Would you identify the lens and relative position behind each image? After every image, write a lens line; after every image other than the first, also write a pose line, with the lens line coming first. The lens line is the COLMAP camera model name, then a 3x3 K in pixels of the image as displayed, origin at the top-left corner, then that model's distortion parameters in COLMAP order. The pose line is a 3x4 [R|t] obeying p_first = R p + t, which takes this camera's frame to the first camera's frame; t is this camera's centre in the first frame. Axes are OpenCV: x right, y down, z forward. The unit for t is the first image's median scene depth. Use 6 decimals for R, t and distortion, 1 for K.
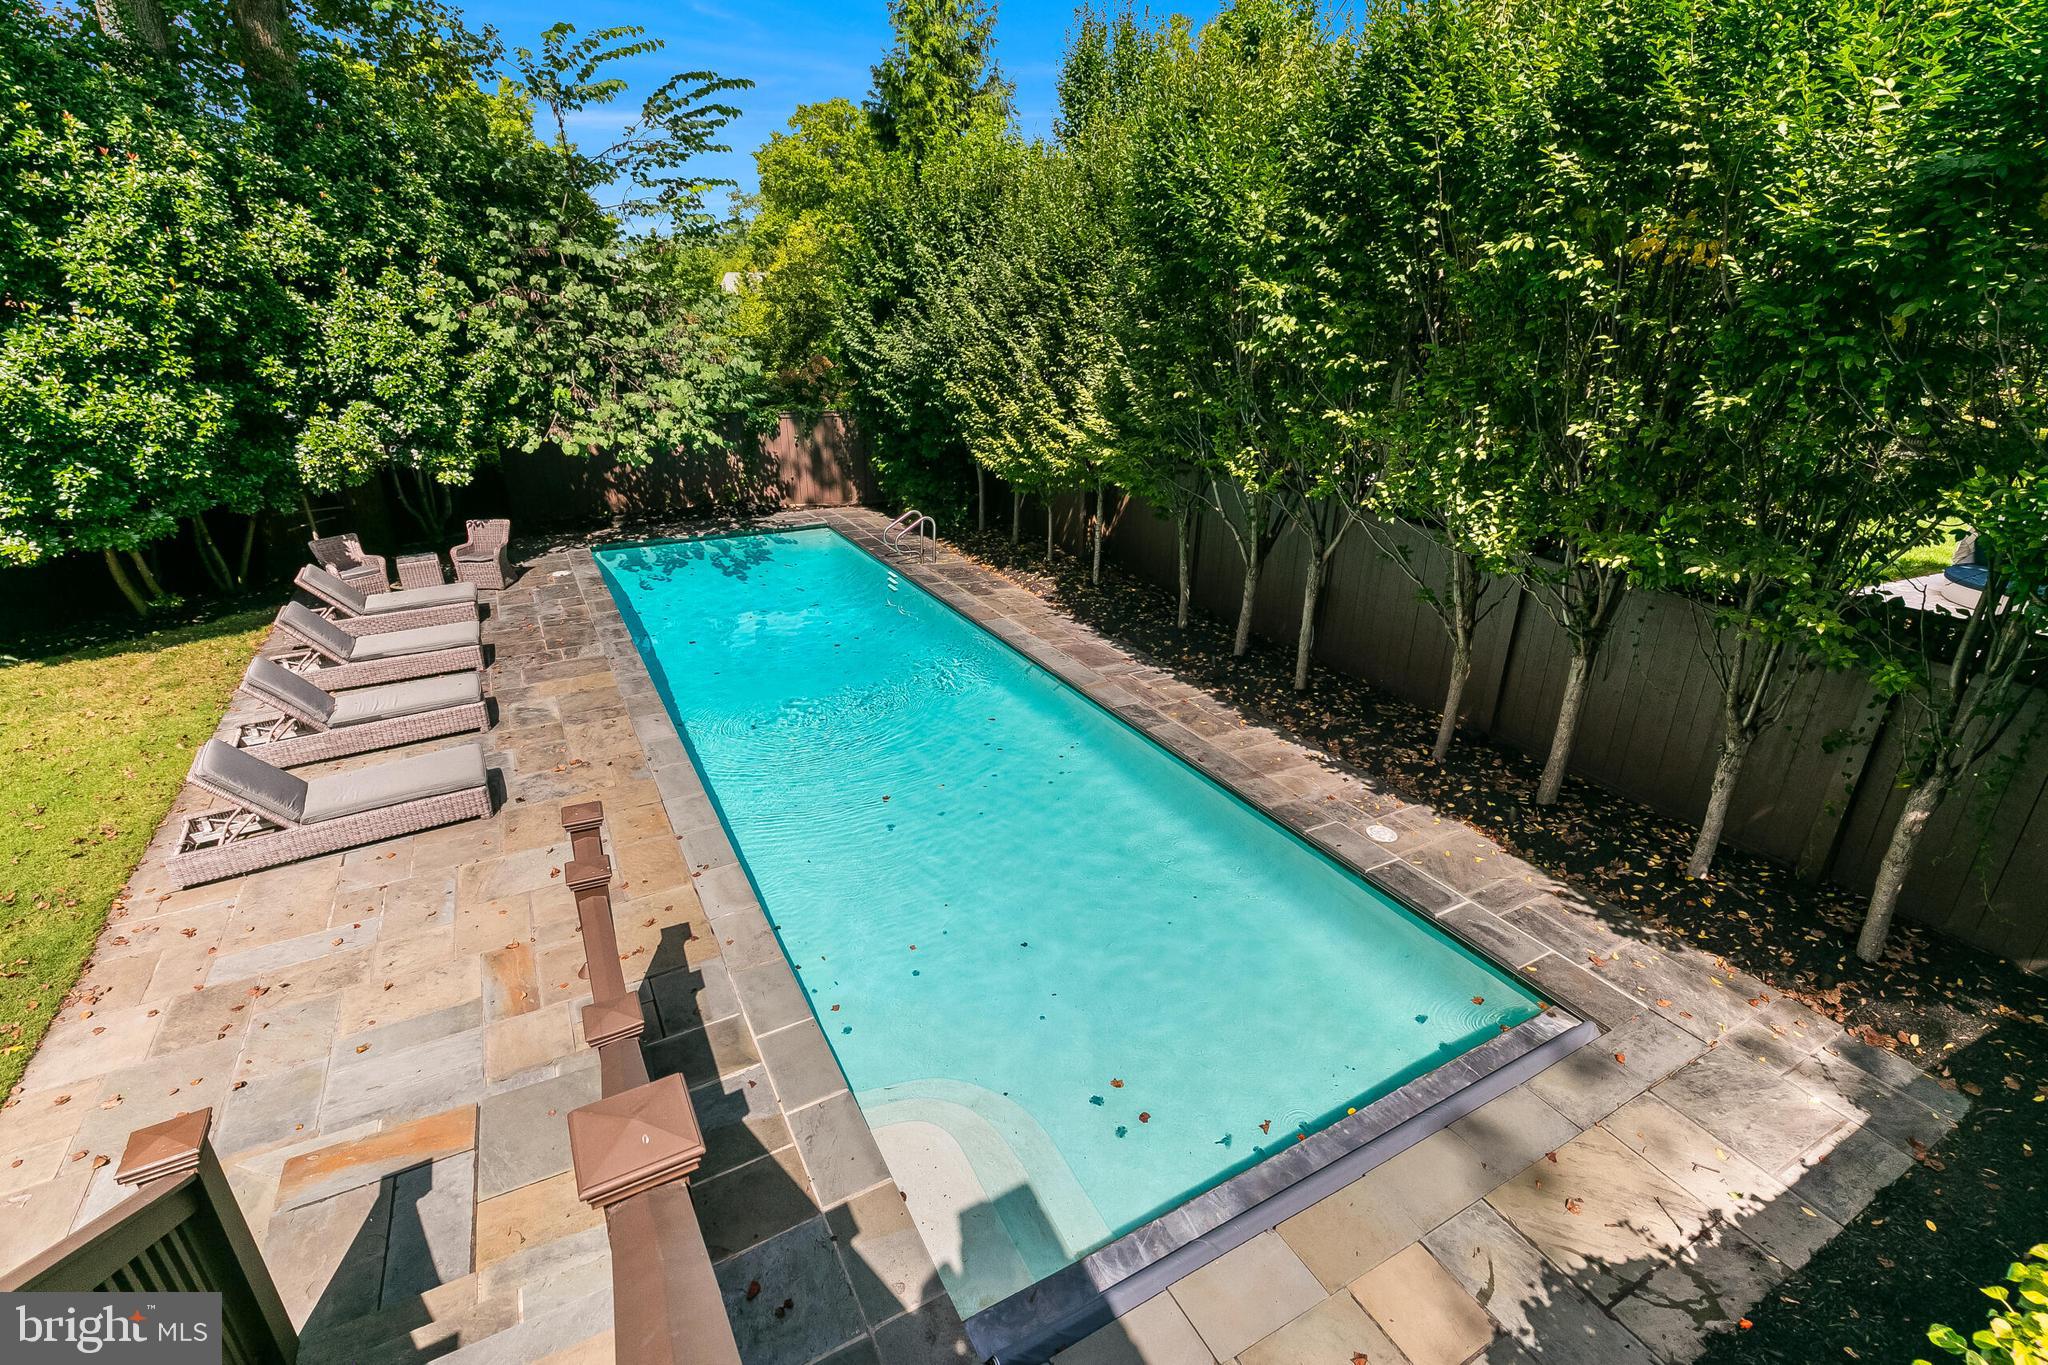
lens RADIAL K [[915.6, 0, 1029.0], [0, 915.6, 668.0], [0, 0, 1]] dist [0.013279, -0.001412]
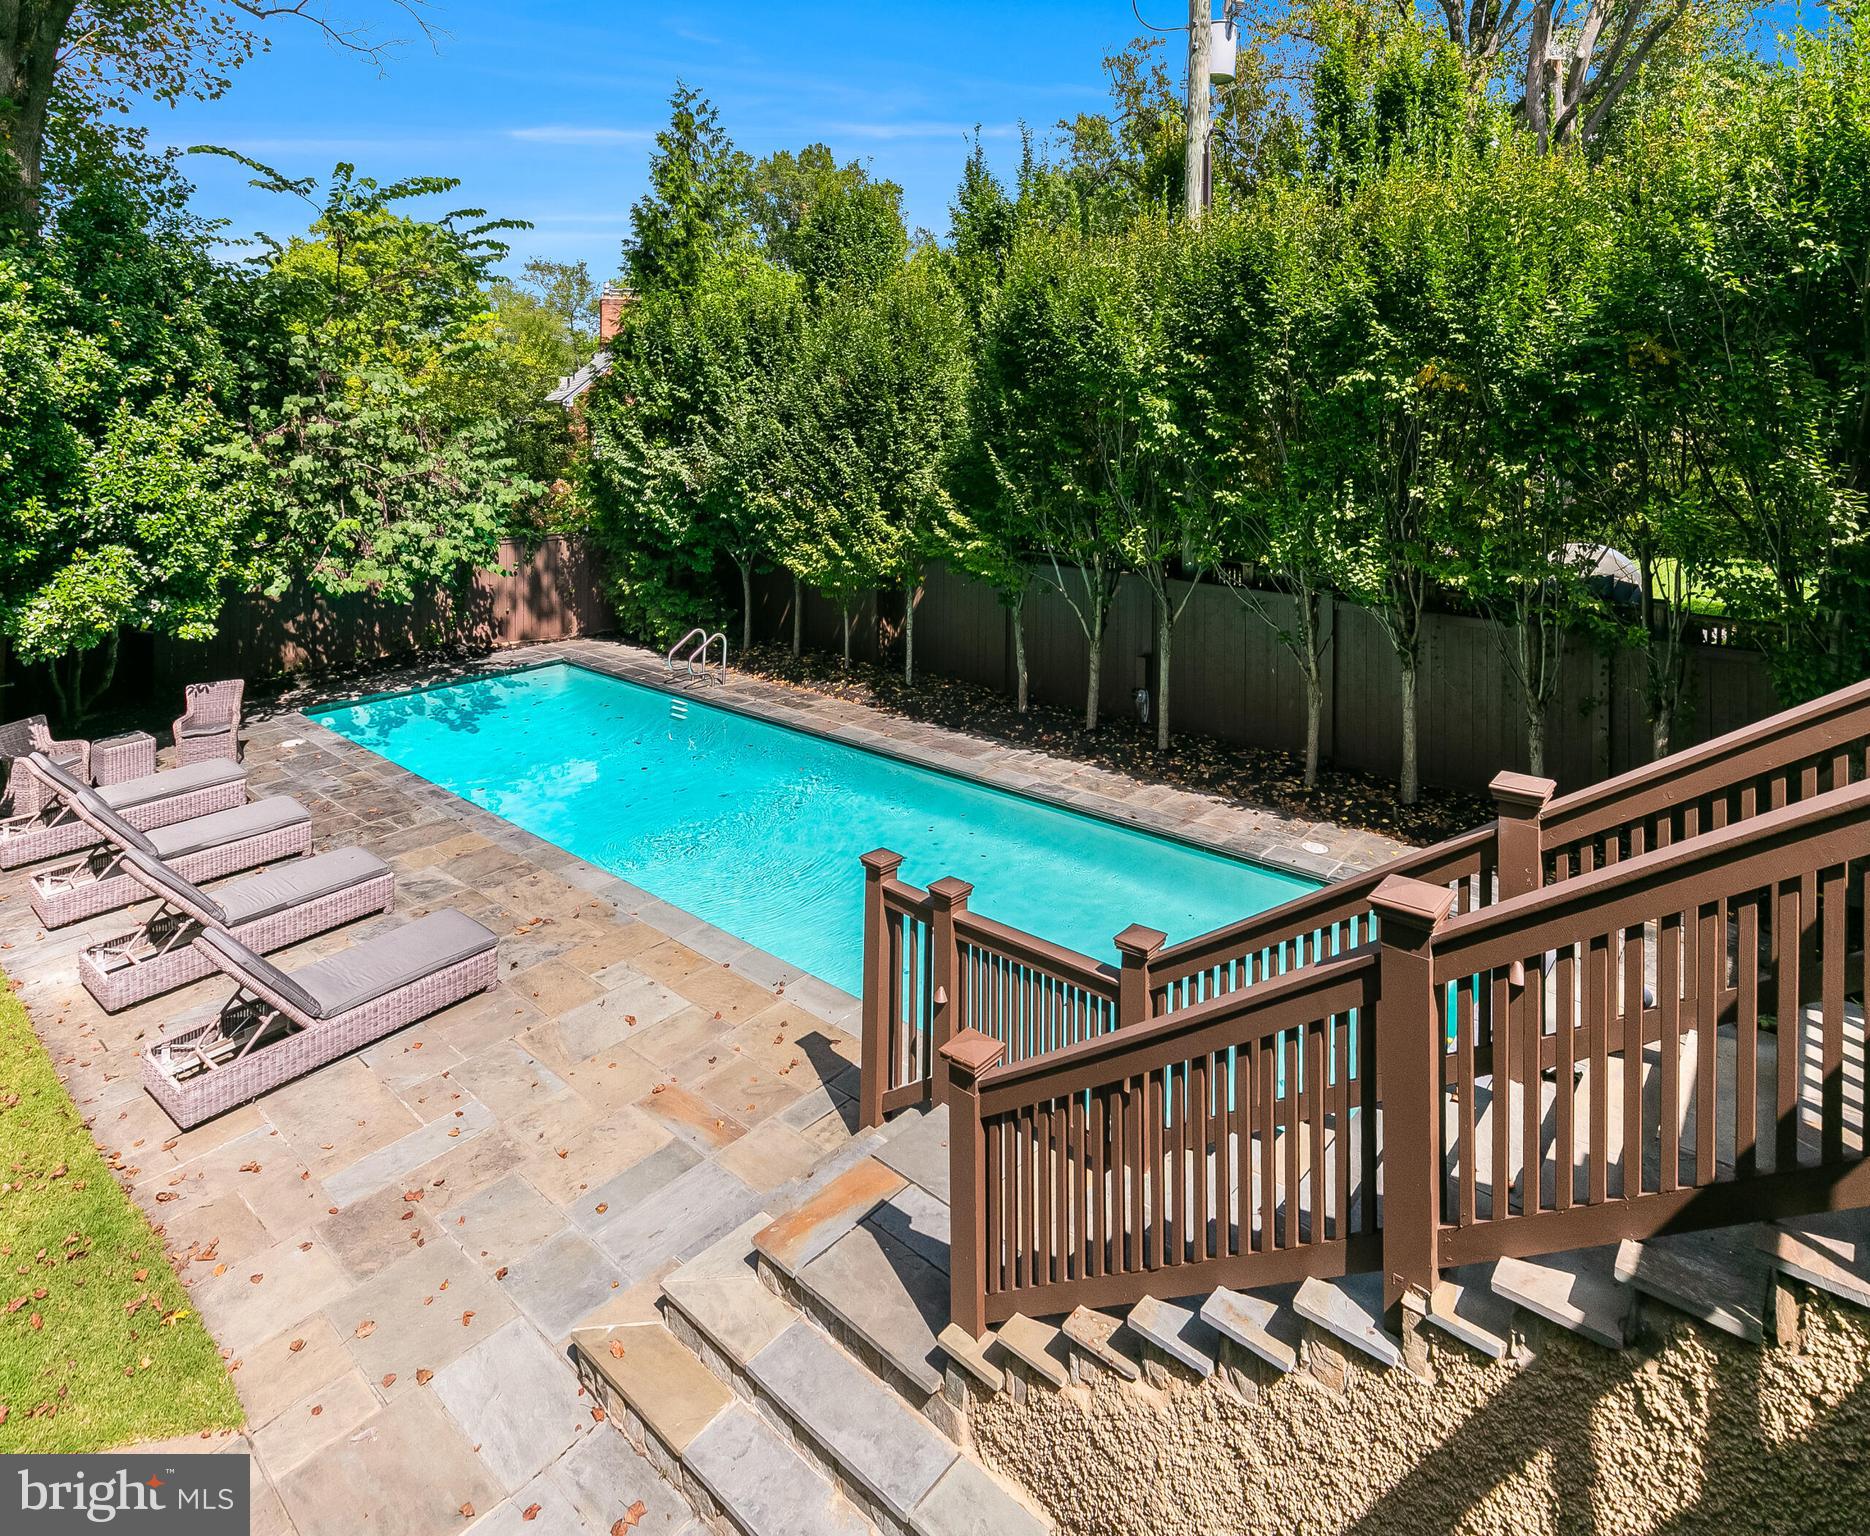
lens RADIAL K [[1085.0, 0, 977.3], [0, 1085.0, 429.4], [0, 0, 1]] dist [0.003902, 0.000047]
pose [[0.925112, -0.022971, 0.378998, -0.358412], [0.156132, 0.932887, -0.324569, 0.049738], [-0.346107, 0.359436, 0.866612, -0.146144]]
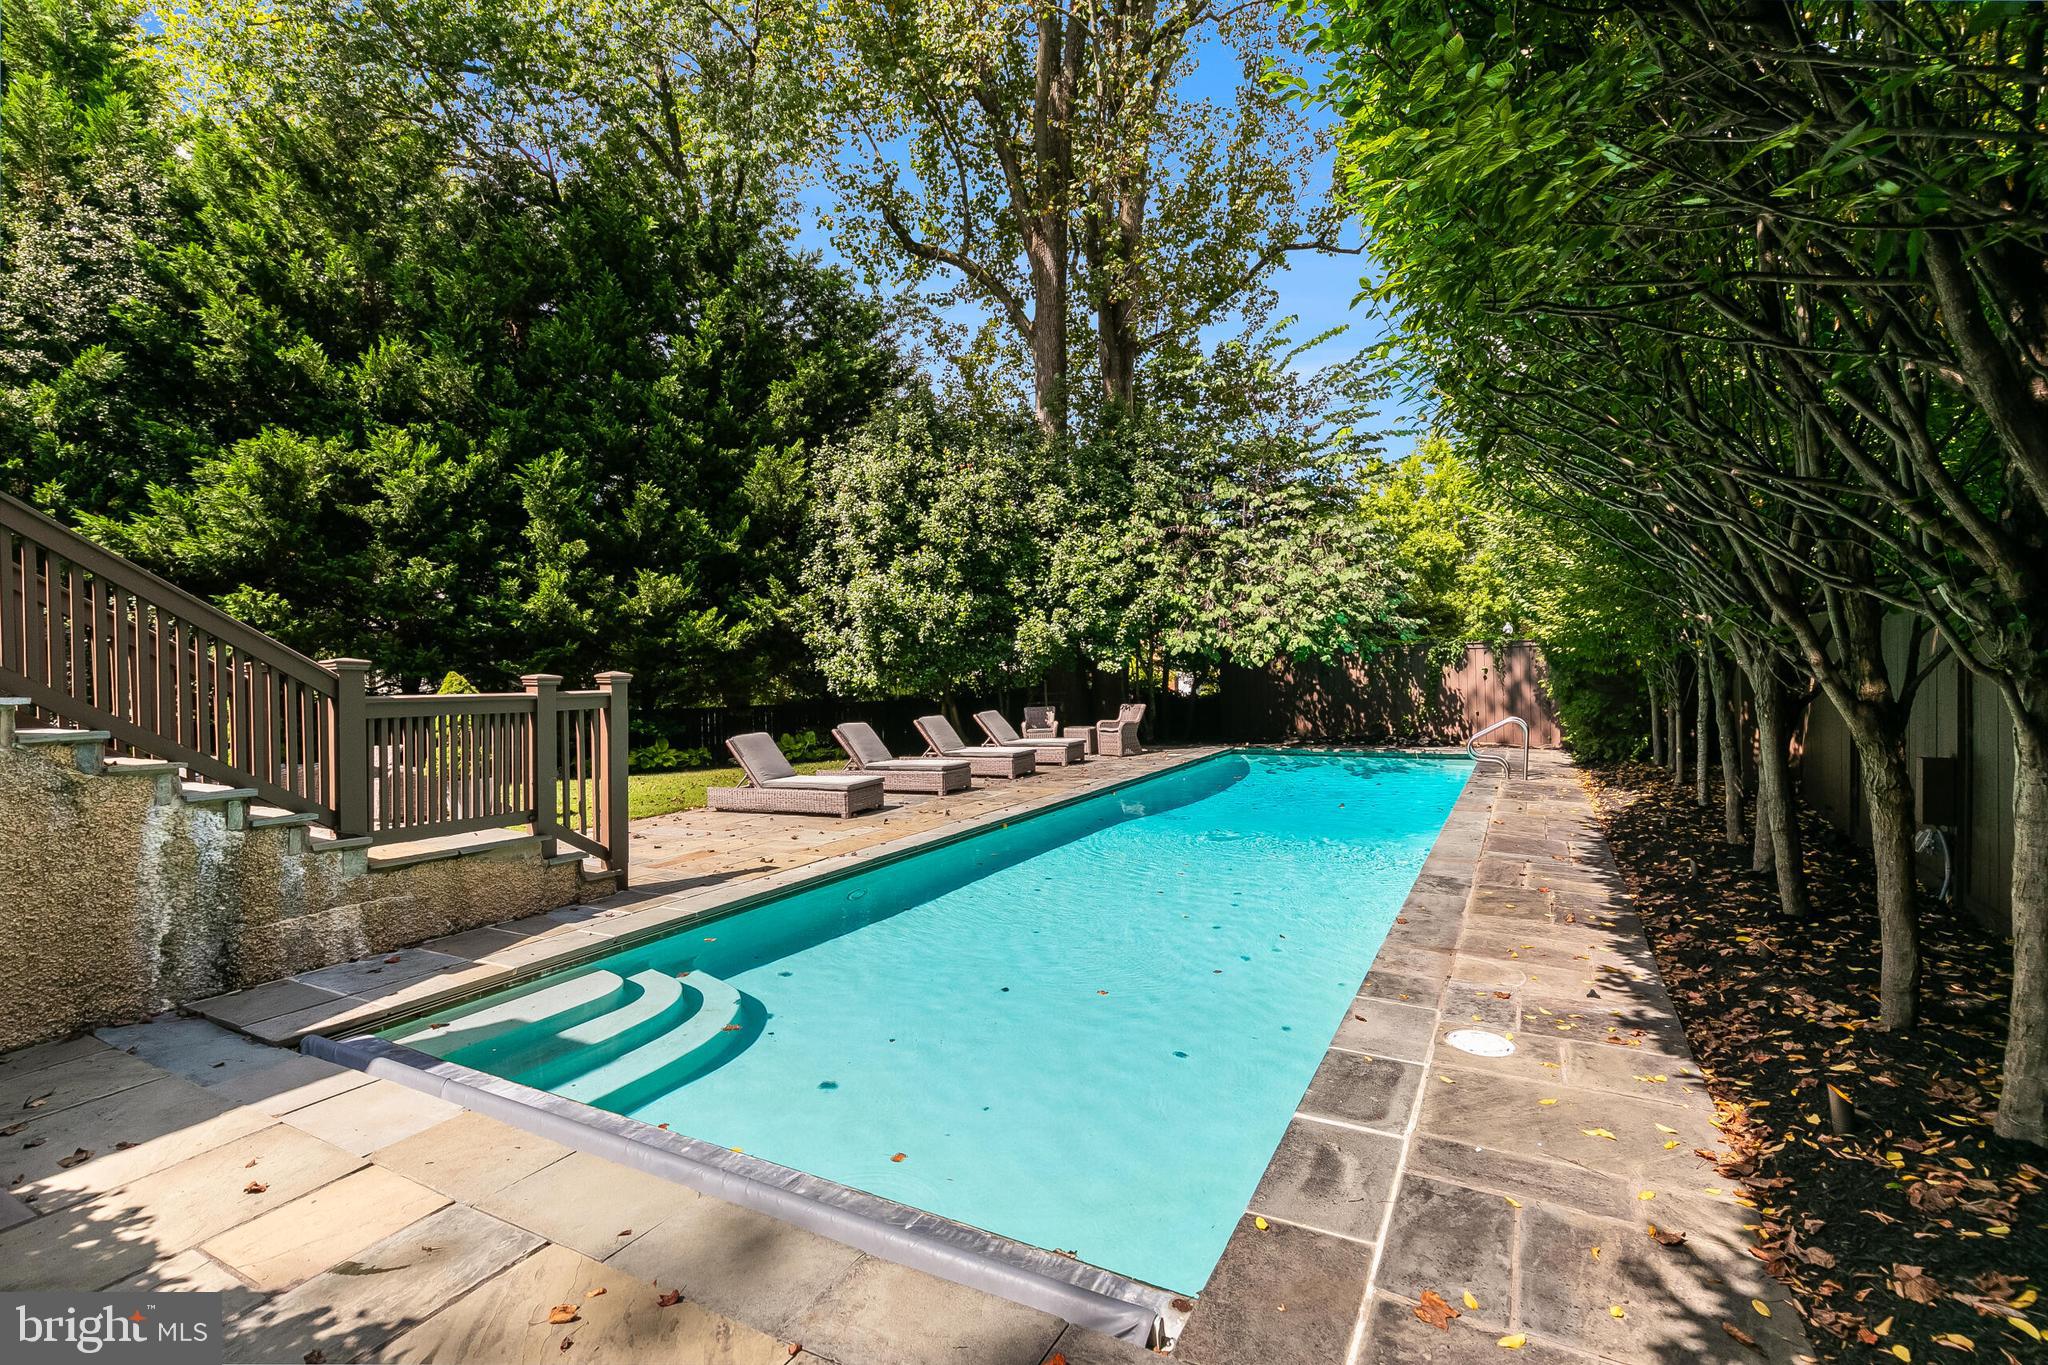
lens RADIAL K [[915.6, 0, 1025.7], [0, 915.6, 670.6], [0, 0, 1]] dist [0.013279, -0.001412]
pose [[0.535404, -0.023175, -0.844278, 0.396112], [-0.285665, 0.935742, -0.206842, 0.097185], [0.794820, 0.351924, 0.494380, 0.288732]]
